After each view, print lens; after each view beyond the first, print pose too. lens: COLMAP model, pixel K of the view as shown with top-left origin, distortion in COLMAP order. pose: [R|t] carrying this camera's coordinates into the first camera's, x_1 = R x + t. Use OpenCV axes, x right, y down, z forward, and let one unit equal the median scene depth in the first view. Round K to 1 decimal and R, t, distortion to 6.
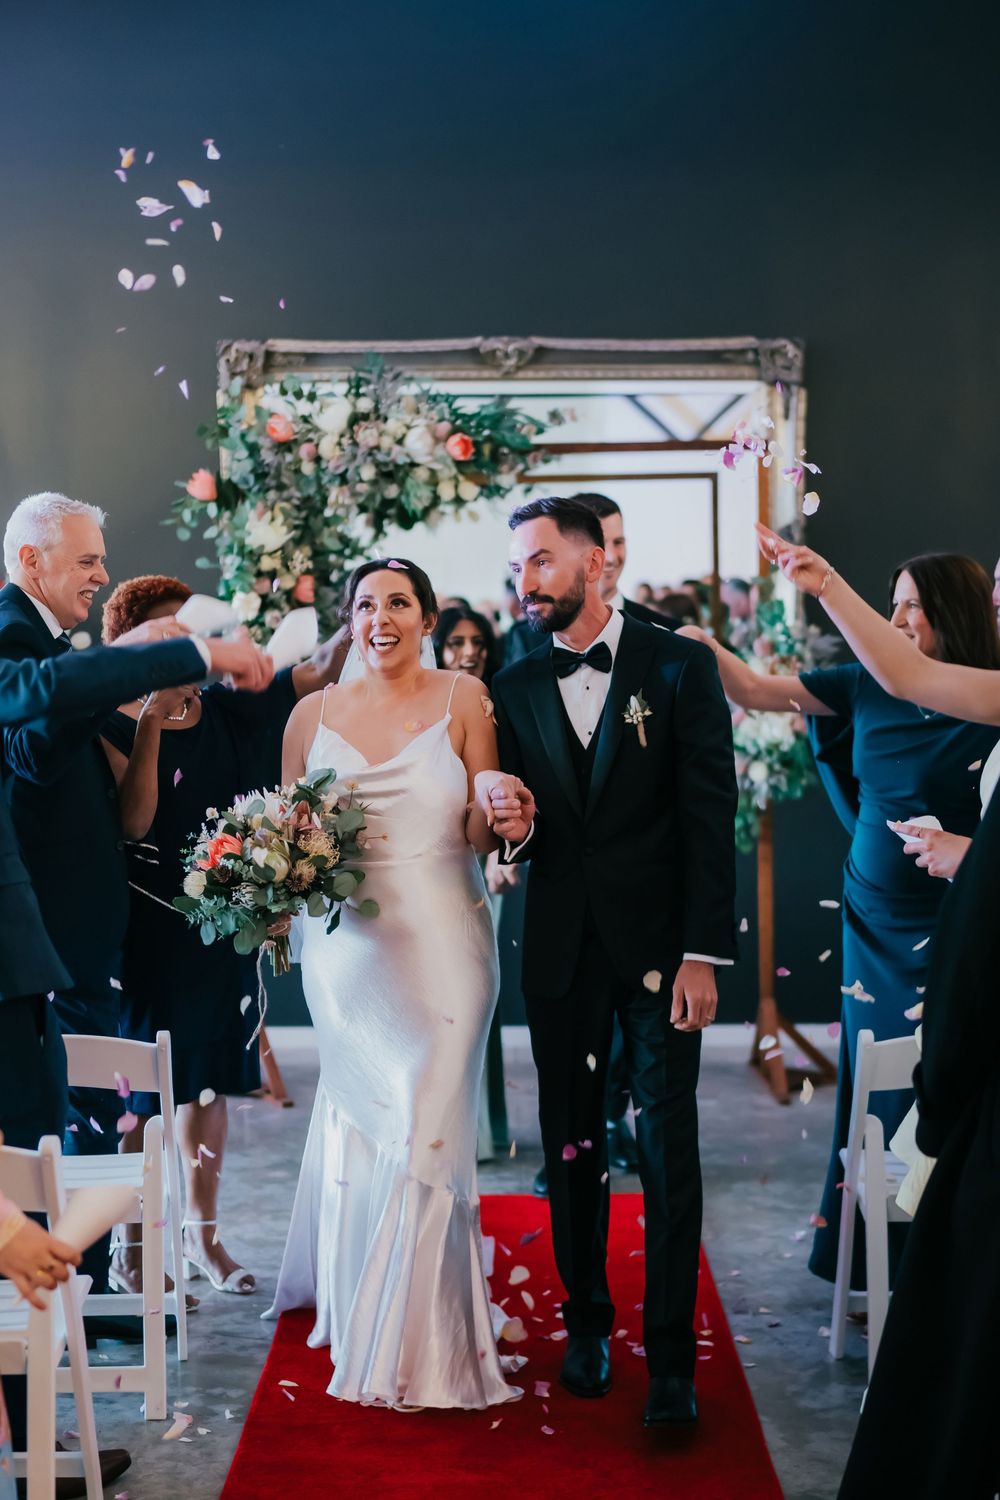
lens RADIAL K [[2261.6, 0, 606.9], [0, 2261.6, 734.8], [0, 0, 1]] dist [0.004444, 0.112158]
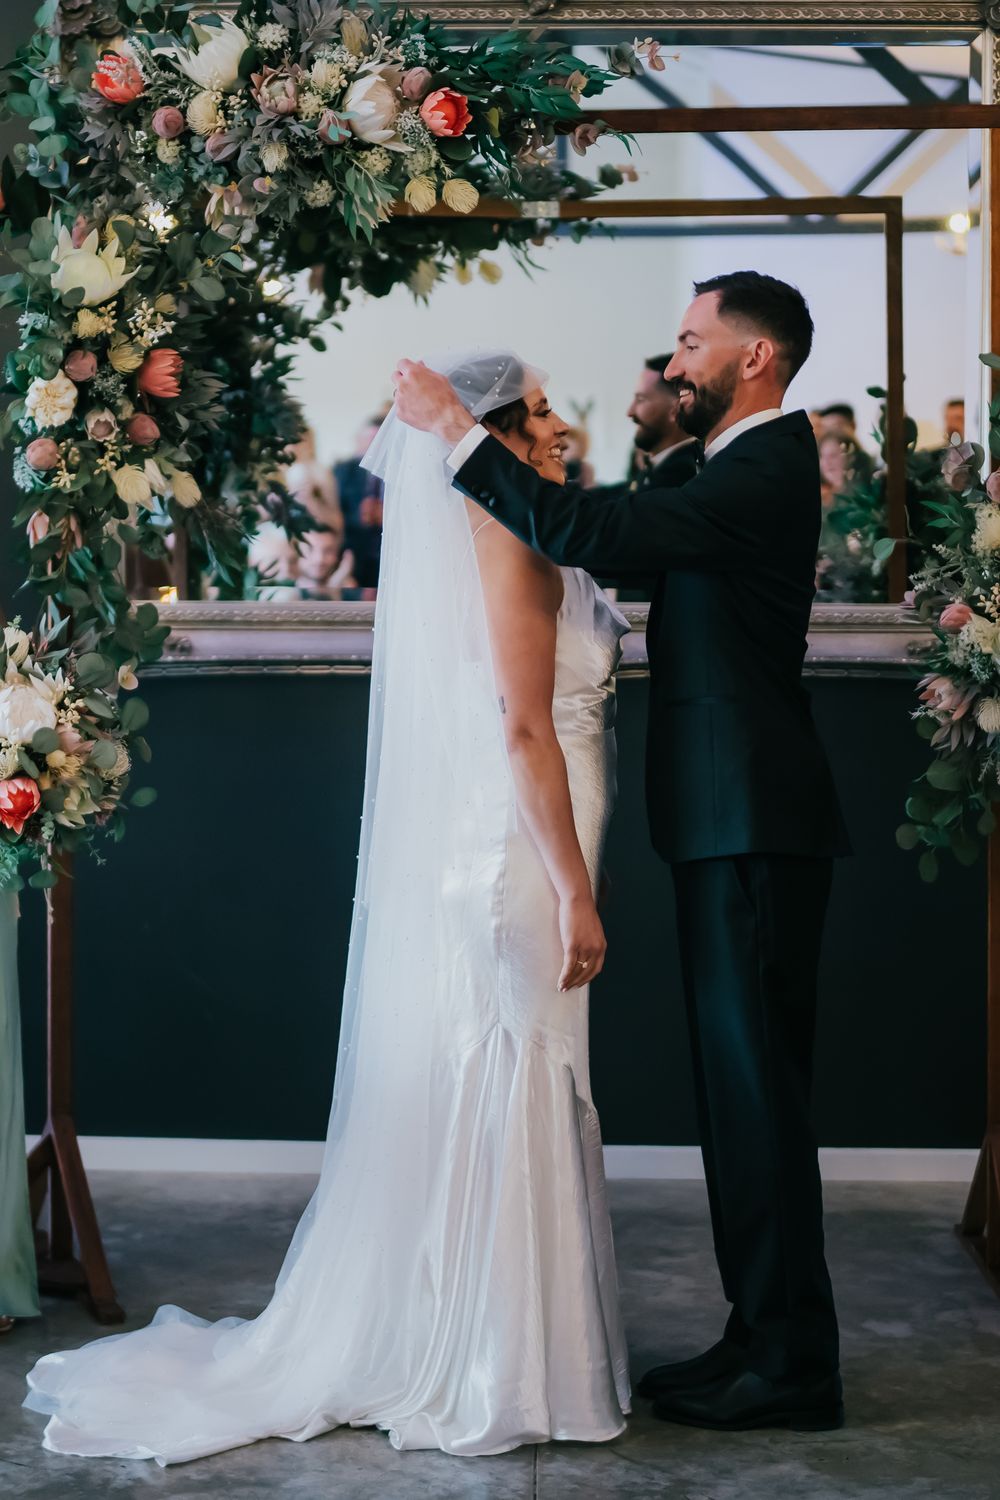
lens RADIAL K [[2285.6, 0, 548.1], [0, 2285.6, 547.7], [0, 0, 1]] dist [-0.007910, 0.036317]
pose [[0.998000, 0.009720, -0.062465, -0.005070], [-0.011137, 0.999688, -0.022370, -0.010924], [0.062228, 0.023021, 0.997796, 0.457436]]
